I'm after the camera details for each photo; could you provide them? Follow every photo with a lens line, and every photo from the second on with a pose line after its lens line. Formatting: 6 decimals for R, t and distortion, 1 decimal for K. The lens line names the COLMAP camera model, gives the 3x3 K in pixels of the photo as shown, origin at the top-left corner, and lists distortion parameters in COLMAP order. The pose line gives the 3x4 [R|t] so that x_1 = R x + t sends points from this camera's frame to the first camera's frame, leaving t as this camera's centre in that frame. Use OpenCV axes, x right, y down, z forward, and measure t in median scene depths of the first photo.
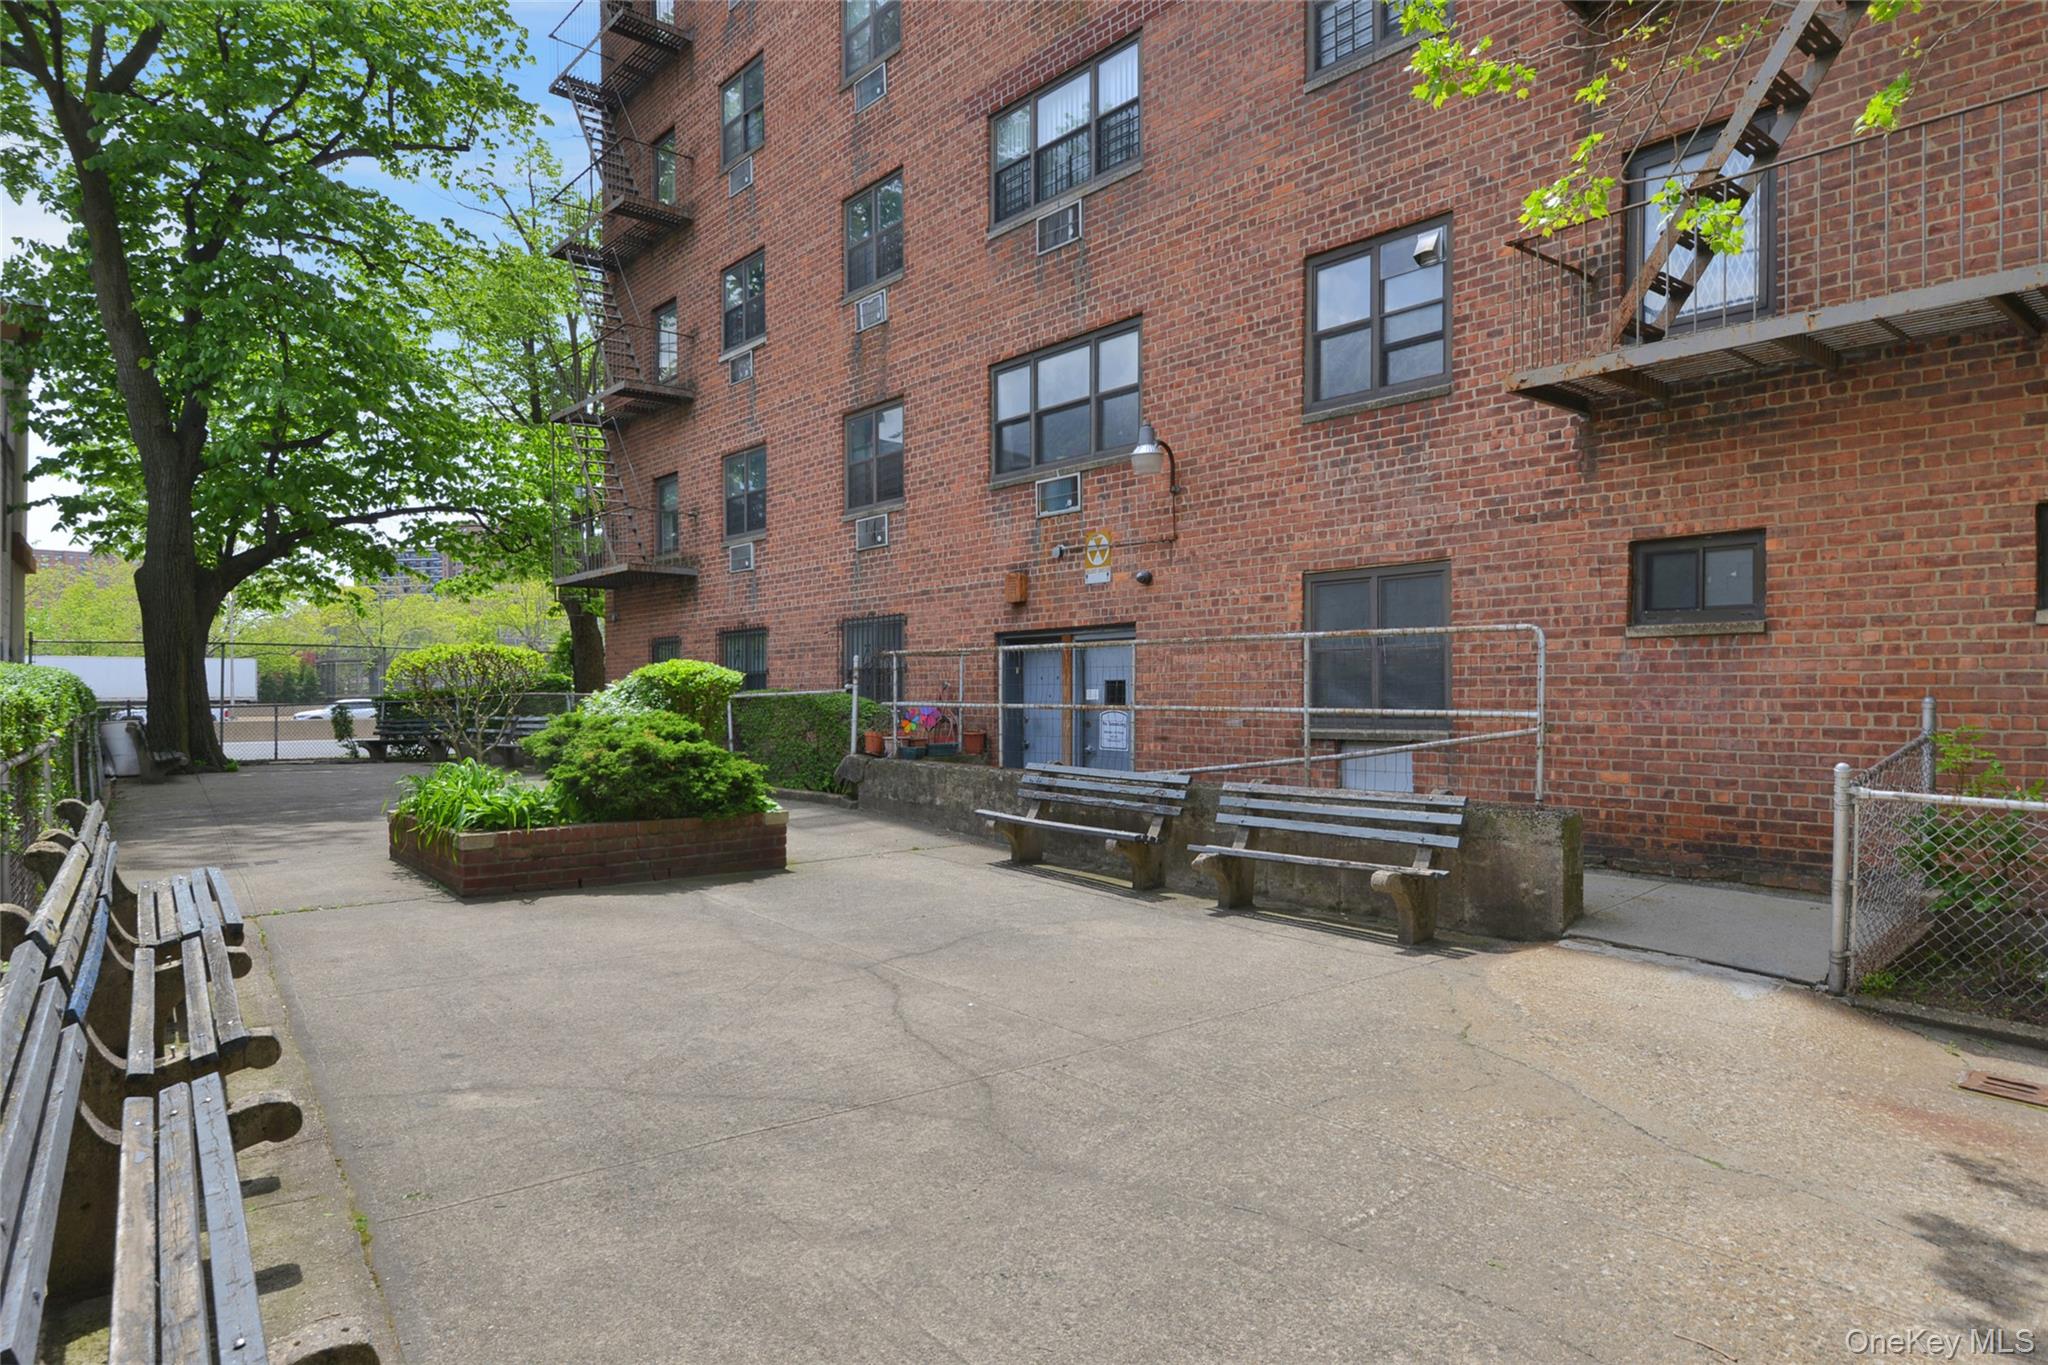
lens RADIAL K [[1165.6, 0, 1020.9], [0, 1165.6, 682.6], [0, 0, 1]] dist [-0.005711, -0.003423]
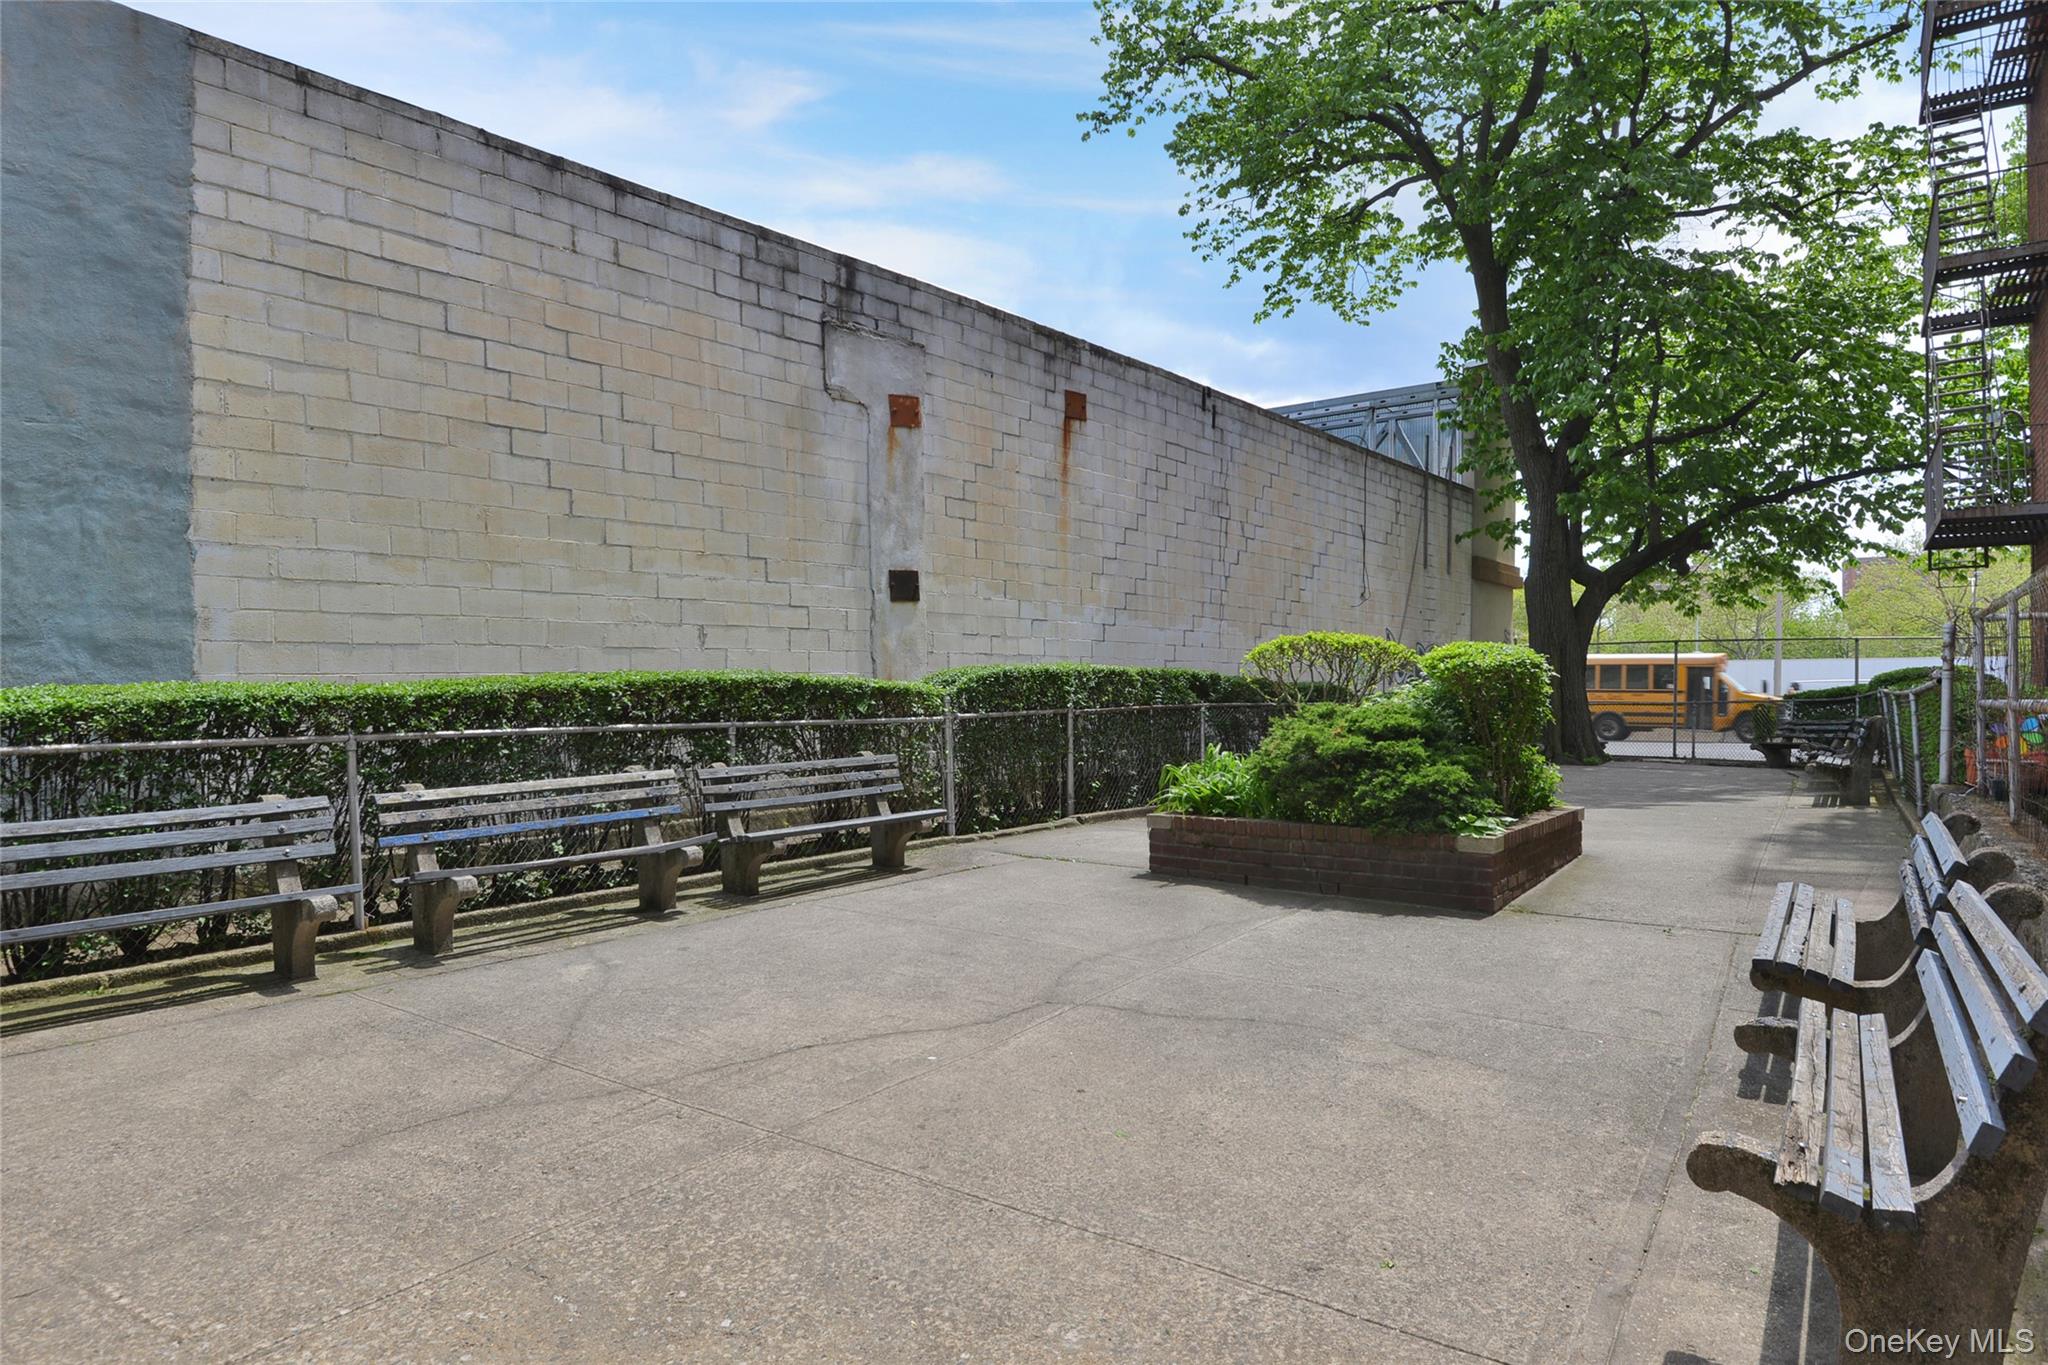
lens RADIAL K [[1165.6, 0, 1020.1], [0, 1165.6, 687.0], [0, 0, 1]] dist [-0.005711, -0.003423]
pose [[0.295955, 0.006538, -0.955179, 0.899848], [0.000646, 0.999975, 0.007045, 0.010053], [0.955202, -0.002702, 0.295944, 0.968313]]
